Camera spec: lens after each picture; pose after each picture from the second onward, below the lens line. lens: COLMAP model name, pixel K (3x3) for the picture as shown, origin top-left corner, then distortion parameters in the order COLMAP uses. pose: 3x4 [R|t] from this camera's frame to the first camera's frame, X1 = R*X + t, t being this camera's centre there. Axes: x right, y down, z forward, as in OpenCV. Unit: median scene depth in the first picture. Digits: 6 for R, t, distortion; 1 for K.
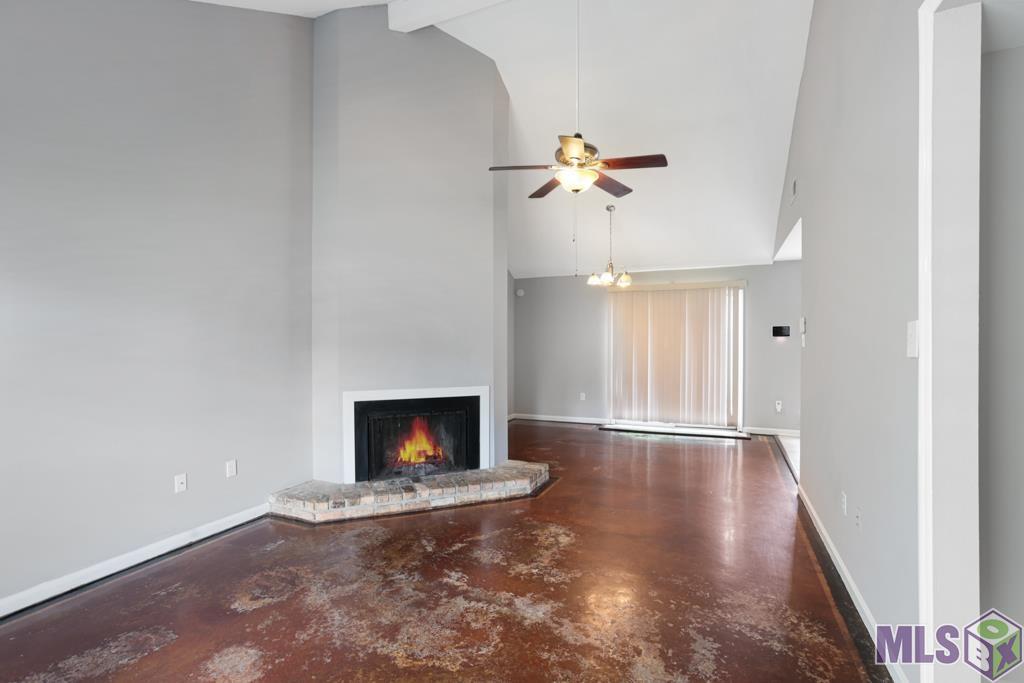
lens RADIAL K [[465.6, 0, 508.9], [0, 465.6, 337.0], [0, 0, 1]] dist [-0.058482, 0.035000]
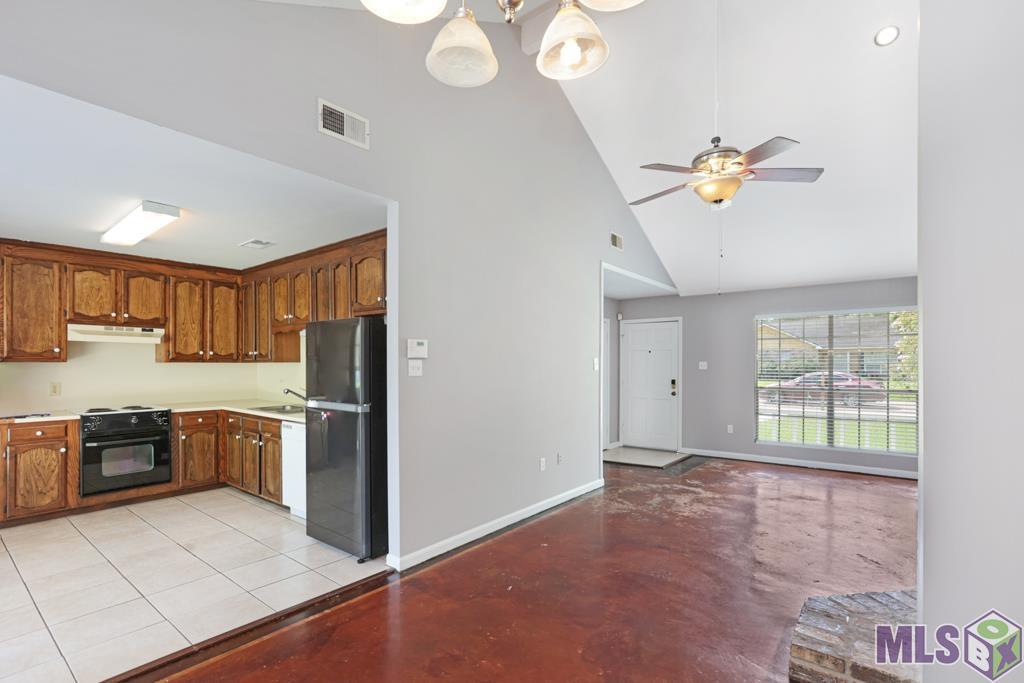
lens RADIAL K [[471.5, 0, 512.9], [0, 471.5, 374.6], [0, 0, 1]] dist [-0.030897, 0.000128]
pose [[-0.968711, 0.009444, 0.248012, 0.332480], [0.013054, 0.999831, 0.012914, 0.011872], [-0.247848, 0.015748, -0.968671, 2.167343]]
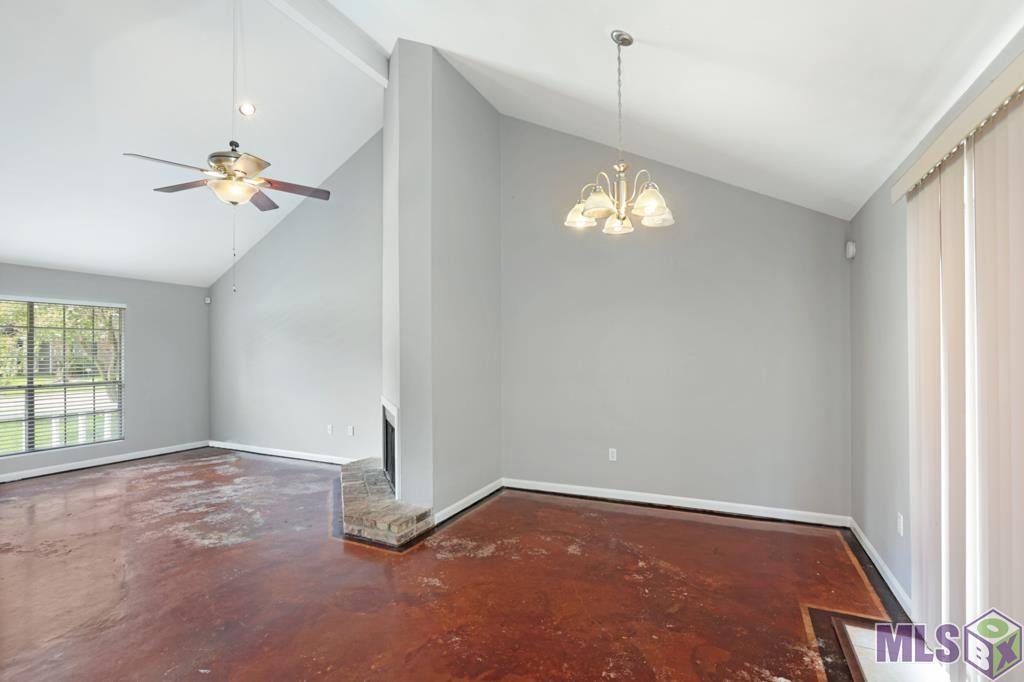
lens RADIAL K [[470.4, 0, 502.2], [0, 470.4, 354.9], [0, 0, 1]] dist [-0.025550, 0.009636]
pose [[-0.018759, 0.005804, -0.999807, 1.192004], [0.005778, 0.999967, 0.005697, 0.002689], [0.999807, -0.005670, -0.018792, 1.717148]]
